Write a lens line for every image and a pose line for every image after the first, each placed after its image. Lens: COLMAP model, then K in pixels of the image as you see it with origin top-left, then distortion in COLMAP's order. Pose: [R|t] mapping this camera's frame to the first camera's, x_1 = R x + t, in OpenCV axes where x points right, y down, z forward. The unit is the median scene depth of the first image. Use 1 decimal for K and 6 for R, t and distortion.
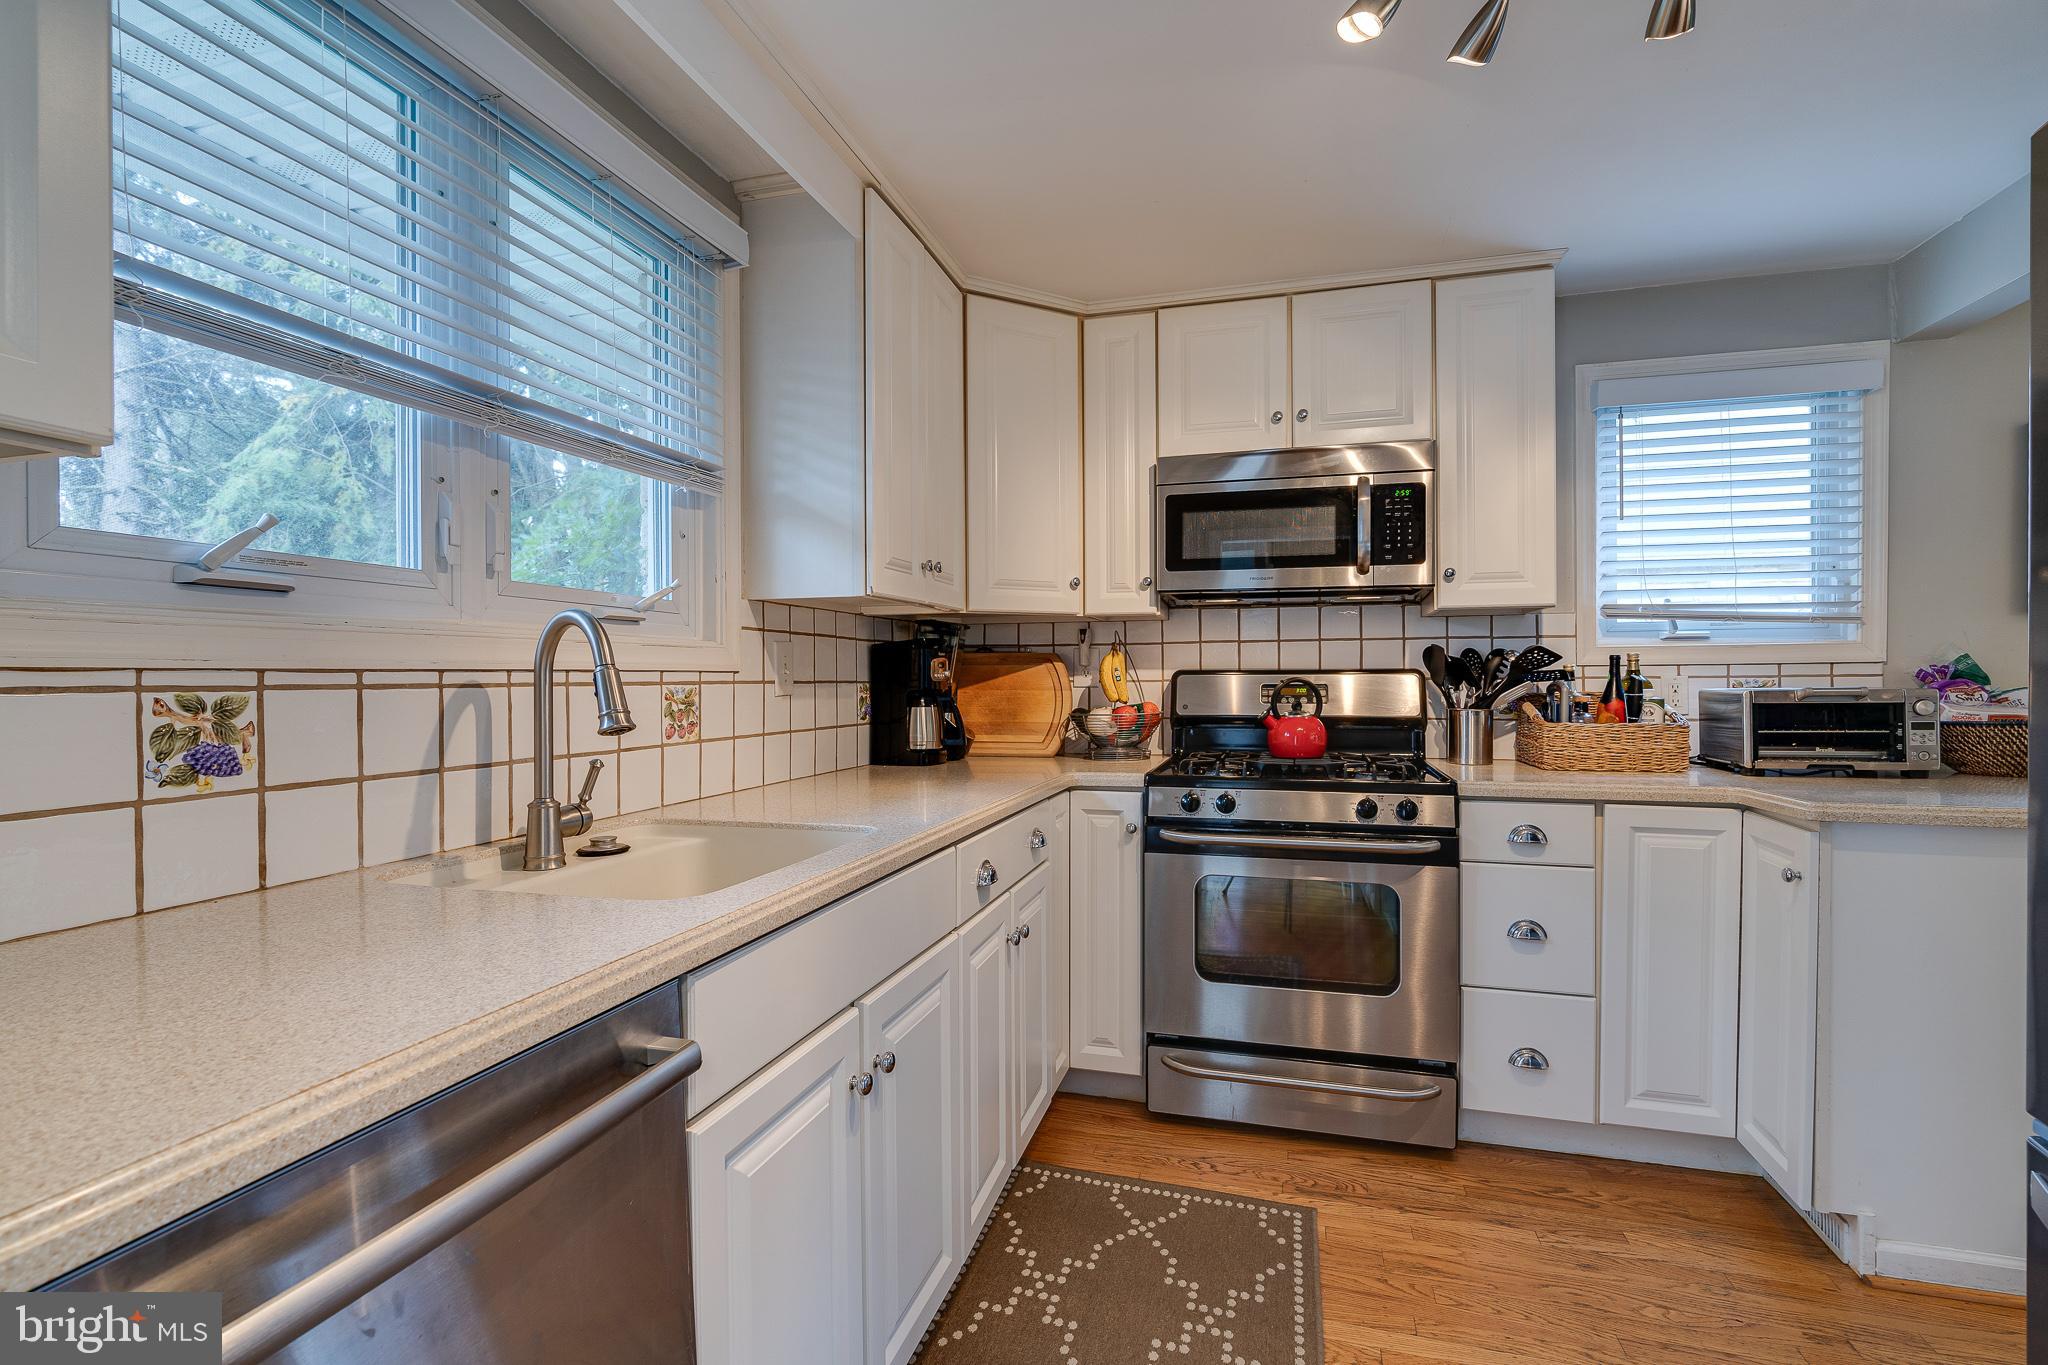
lens RADIAL K [[924.3, 0, 1022.3], [0, 924.3, 686.5], [0, 0, 1]] dist [-0.007404, 0.003075]
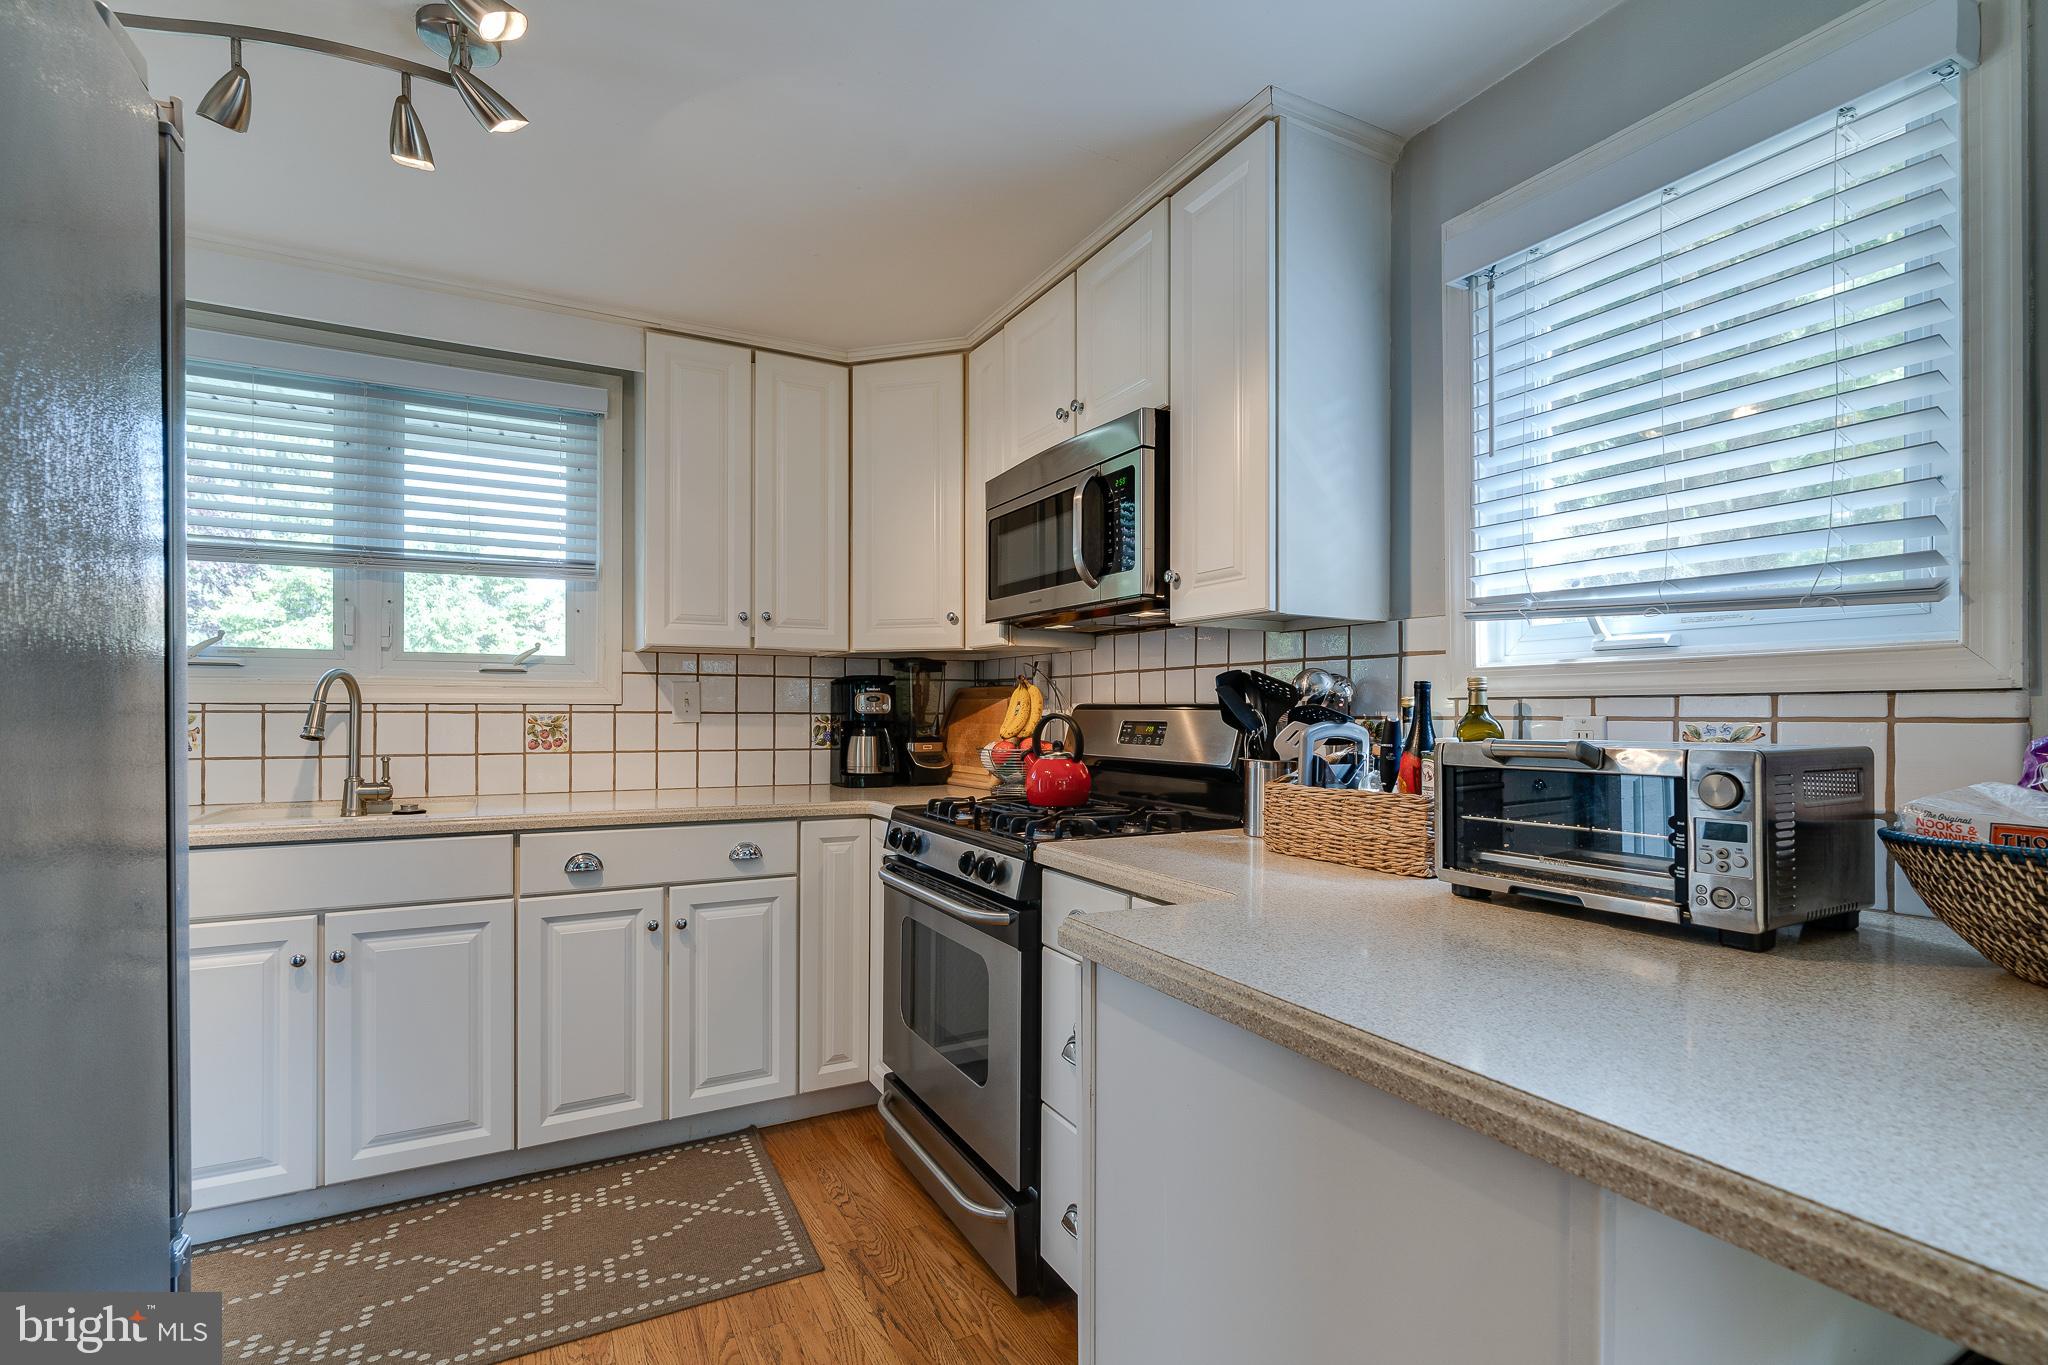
lens RADIAL K [[924.3, 0, 1010.9], [0, 924.3, 713.8], [0, 0, 1]] dist [-0.007404, 0.003075]
pose [[0.699140, 0.010046, -0.714914, 1.048207], [-0.013498, 0.999909, 0.000851, -0.010691], [0.714857, 0.009055, 0.699212, 0.431404]]
